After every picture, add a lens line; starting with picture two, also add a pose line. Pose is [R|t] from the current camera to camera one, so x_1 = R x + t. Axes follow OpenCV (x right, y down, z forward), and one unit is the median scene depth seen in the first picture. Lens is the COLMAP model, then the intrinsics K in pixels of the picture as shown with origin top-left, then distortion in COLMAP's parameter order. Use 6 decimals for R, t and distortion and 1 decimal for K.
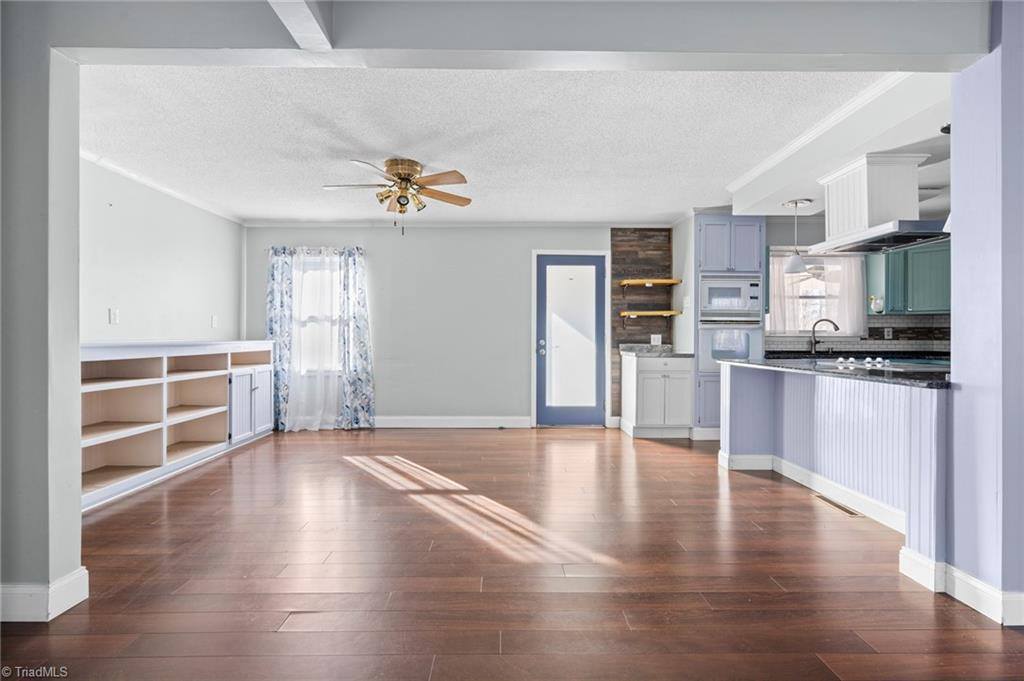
lens RADIAL K [[461.7, 0, 510.4], [0, 461.7, 338.2], [0, 0, 1]] dist [-0.002656, 0.000968]
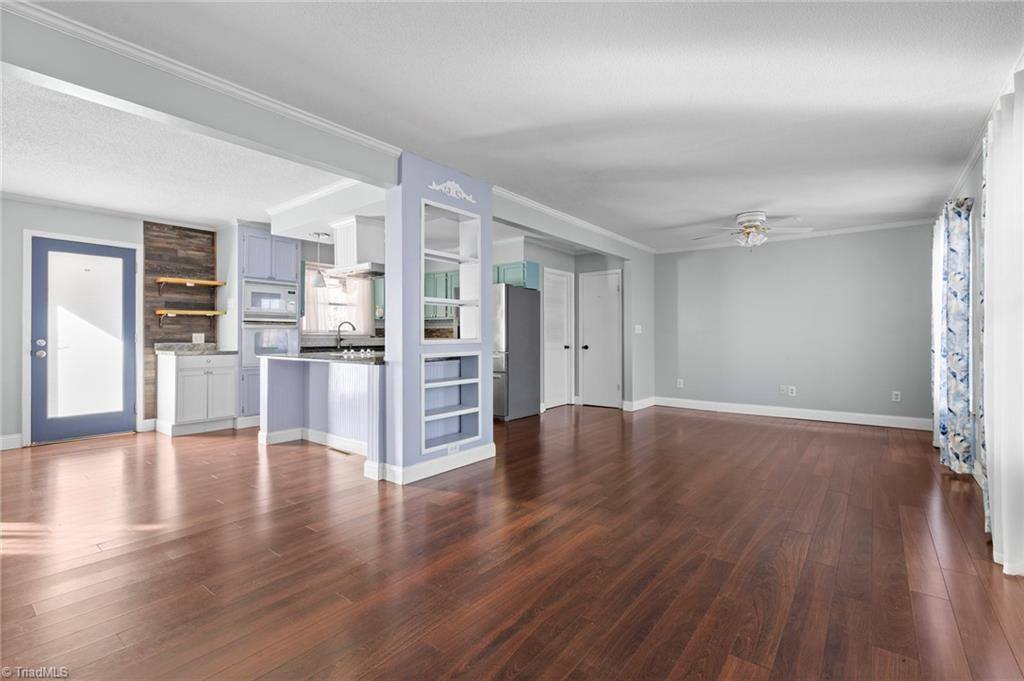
lens RADIAL K [[461.7, 0, 510.0], [0, 461.7, 334.2], [0, 0, 1]] dist [-0.002656, 0.000968]
pose [[0.625892, 0.000116, 0.779910, -0.051971], [0.003777, 0.999988, -0.003179, -0.000207], [-0.779901, 0.004936, 0.625884, -0.187239]]
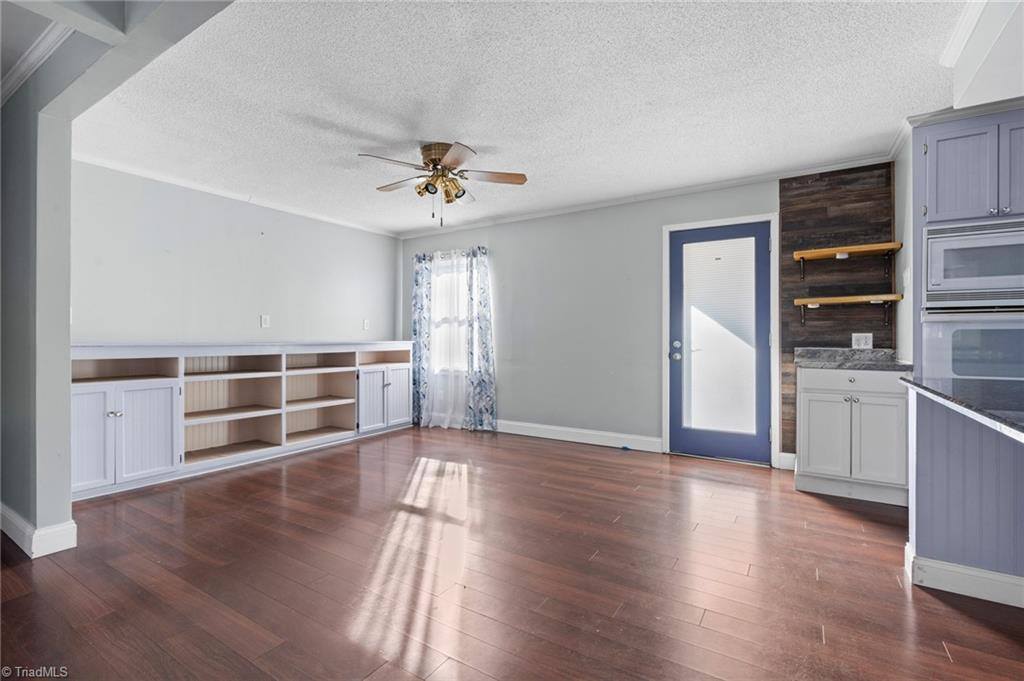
lens RADIAL K [[461.7, 0, 514.2], [0, 461.7, 335.2], [0, 0, 1]] dist [-0.002656, 0.000968]
pose [[0.839244, -0.004815, -0.543734, 0.270228], [-0.000725, 0.999950, -0.009973, 0.001839], [0.543755, 0.008764, 0.839198, 0.213629]]
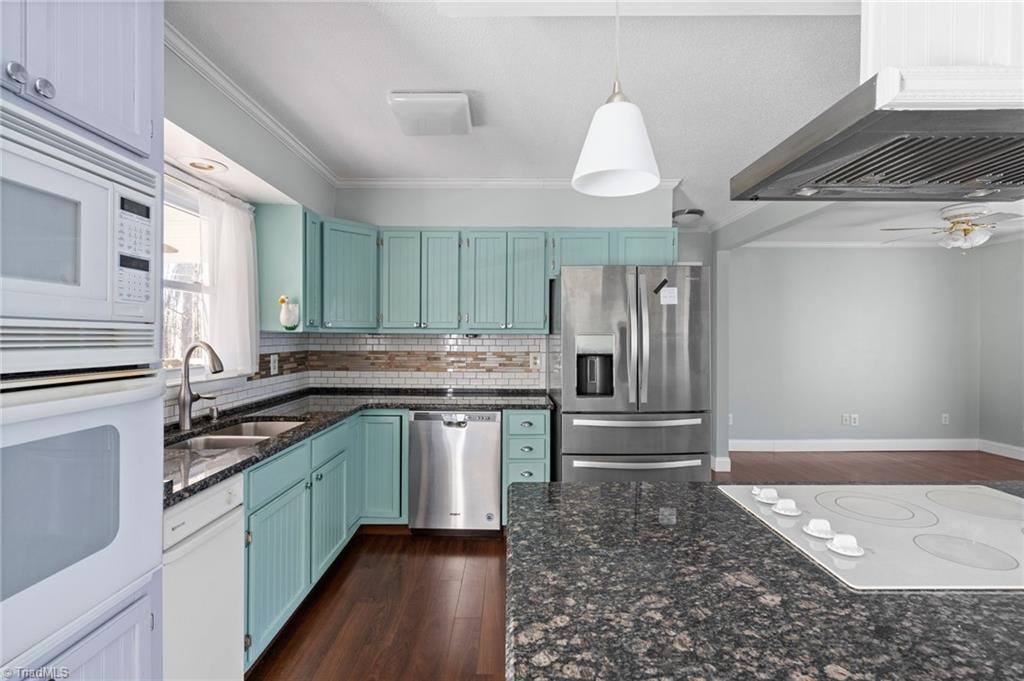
lens RADIAL K [[461.7, 0, 512.7], [0, 461.7, 339.5], [0, 0, 1]] dist [-0.002656, 0.000968]
pose [[0.005630, -0.005686, 0.999968, 0.270344], [0.002897, 0.999980, 0.005670, -0.045210], [-0.999980, 0.002865, 0.005646, 0.737989]]
